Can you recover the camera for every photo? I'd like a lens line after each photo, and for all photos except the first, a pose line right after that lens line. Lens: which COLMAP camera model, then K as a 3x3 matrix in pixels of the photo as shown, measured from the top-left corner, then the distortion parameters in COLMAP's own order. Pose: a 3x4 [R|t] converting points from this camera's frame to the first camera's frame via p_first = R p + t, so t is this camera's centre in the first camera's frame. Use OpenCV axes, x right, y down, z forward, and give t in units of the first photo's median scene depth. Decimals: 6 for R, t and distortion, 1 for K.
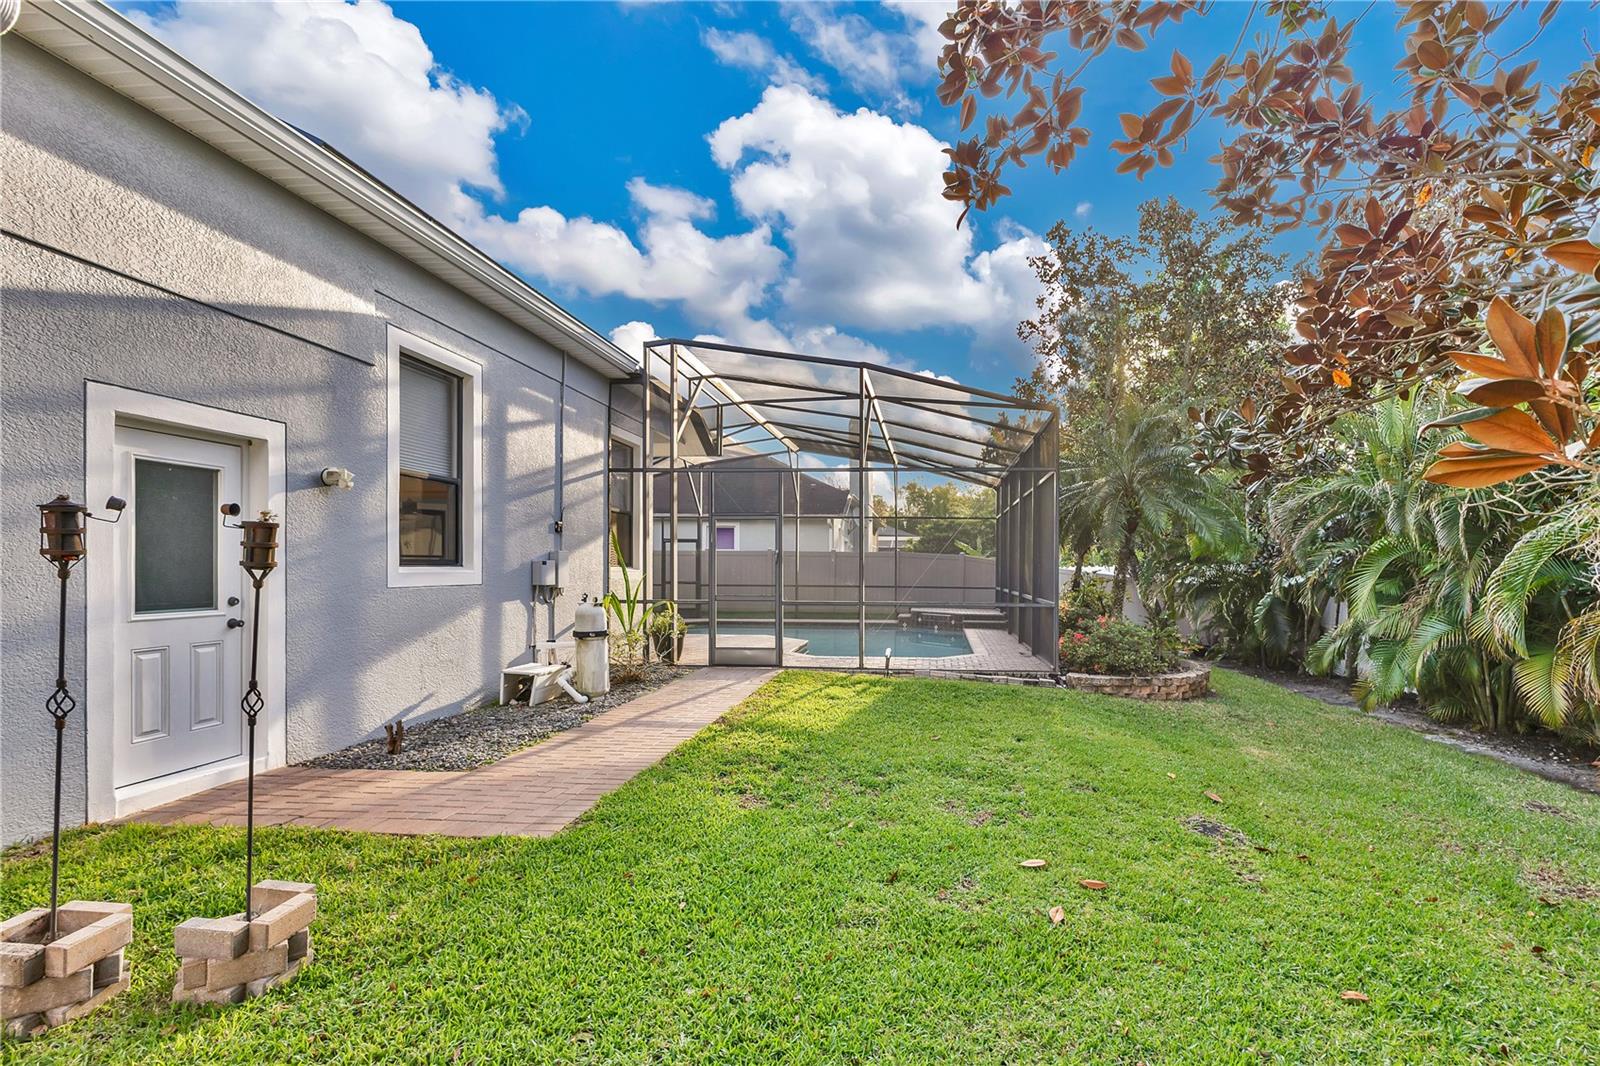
lens RADIAL K [[723.5, 0, 802.3], [0, 723.5, 548.2], [0, 0, 1]] dist [0.001865, 0.000161]
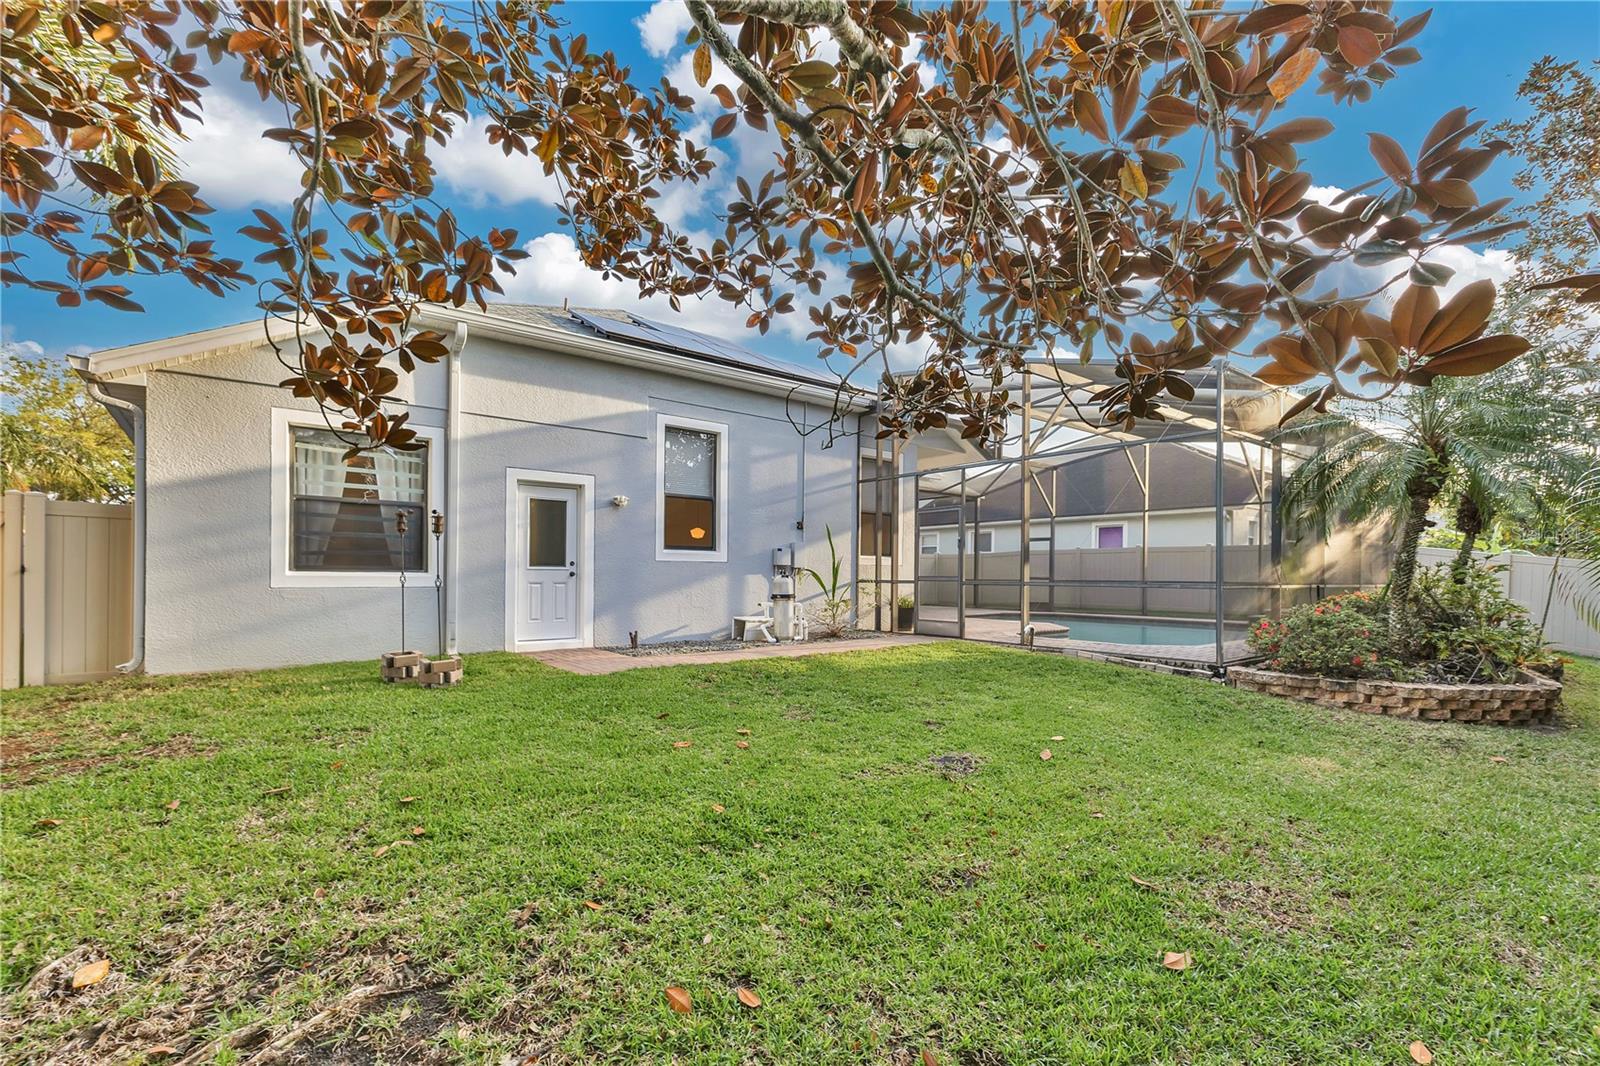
lens RADIAL K [[691.4, 0, 796.6], [0, 691.4, 535.3], [0, 0, 1]] dist [-0.000297, 0.000102]
pose [[0.685801, -0.040095, -0.726684, 0.768647], [0.009611, 0.998893, -0.046044, 0.063195], [0.727726, 0.024593, 0.685427, 0.074486]]
